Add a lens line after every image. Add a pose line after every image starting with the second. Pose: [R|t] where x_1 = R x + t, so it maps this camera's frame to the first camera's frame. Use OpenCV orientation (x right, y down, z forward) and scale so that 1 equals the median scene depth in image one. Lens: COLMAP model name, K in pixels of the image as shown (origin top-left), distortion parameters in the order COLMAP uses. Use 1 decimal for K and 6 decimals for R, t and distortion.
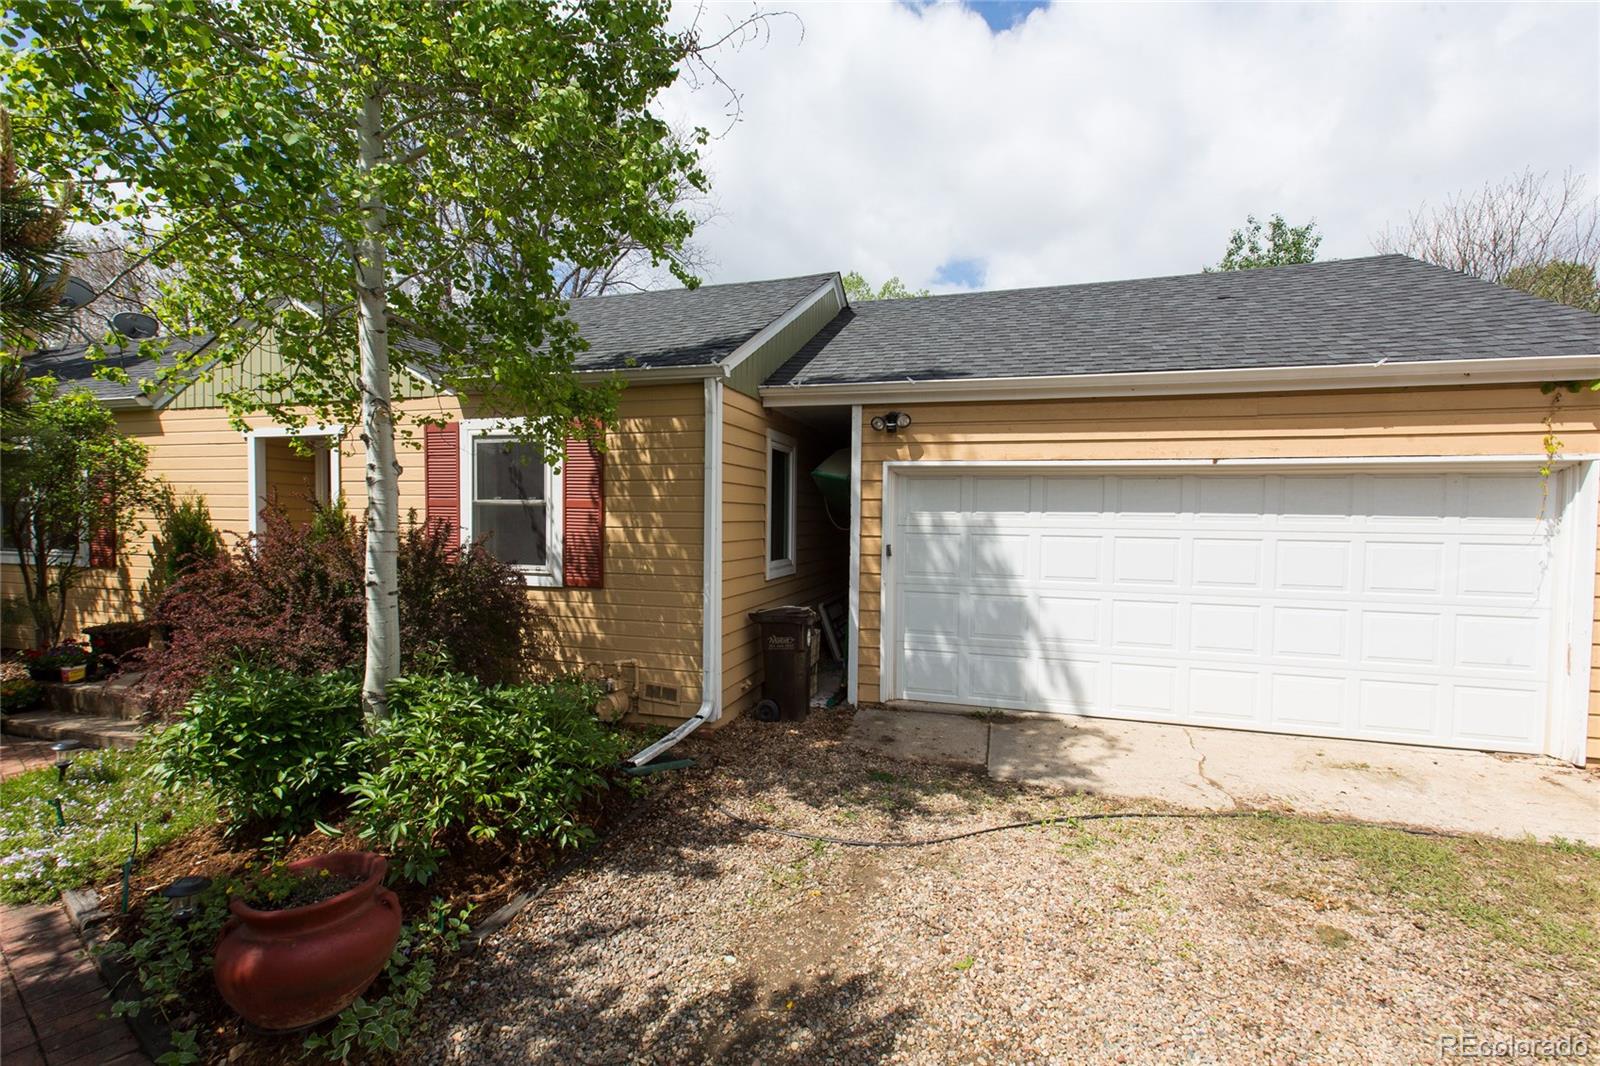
lens RADIAL K [[734.9, 0, 799.8], [0, 734.9, 535.3], [0, 0, 1]] dist [0.000305, 0.000135]
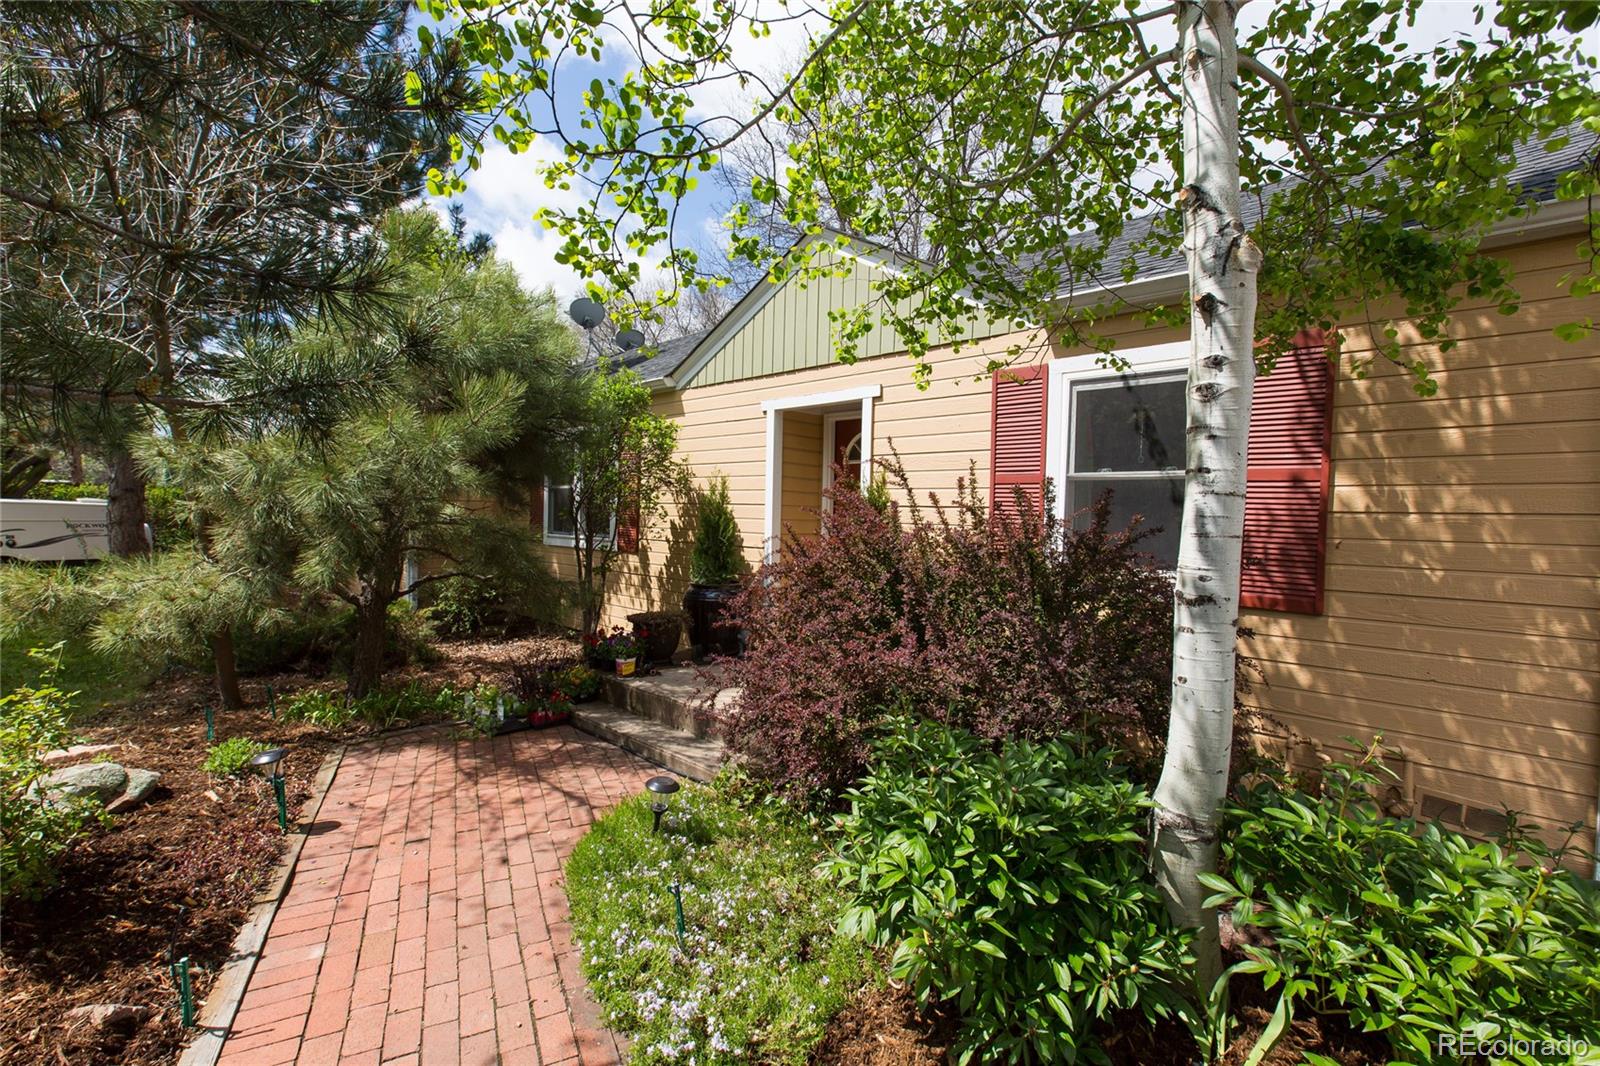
lens RADIAL K [[707.1, 0, 800.0], [0, 707.1, 533.0], [0, 0, 1]] dist [0.000746, -0.000575]
pose [[0.899868, 0.015912, -0.435871, -0.353100], [-0.016299, 0.999863, 0.002851, 0.012286], [0.435857, 0.004539, 0.900005, 0.255528]]
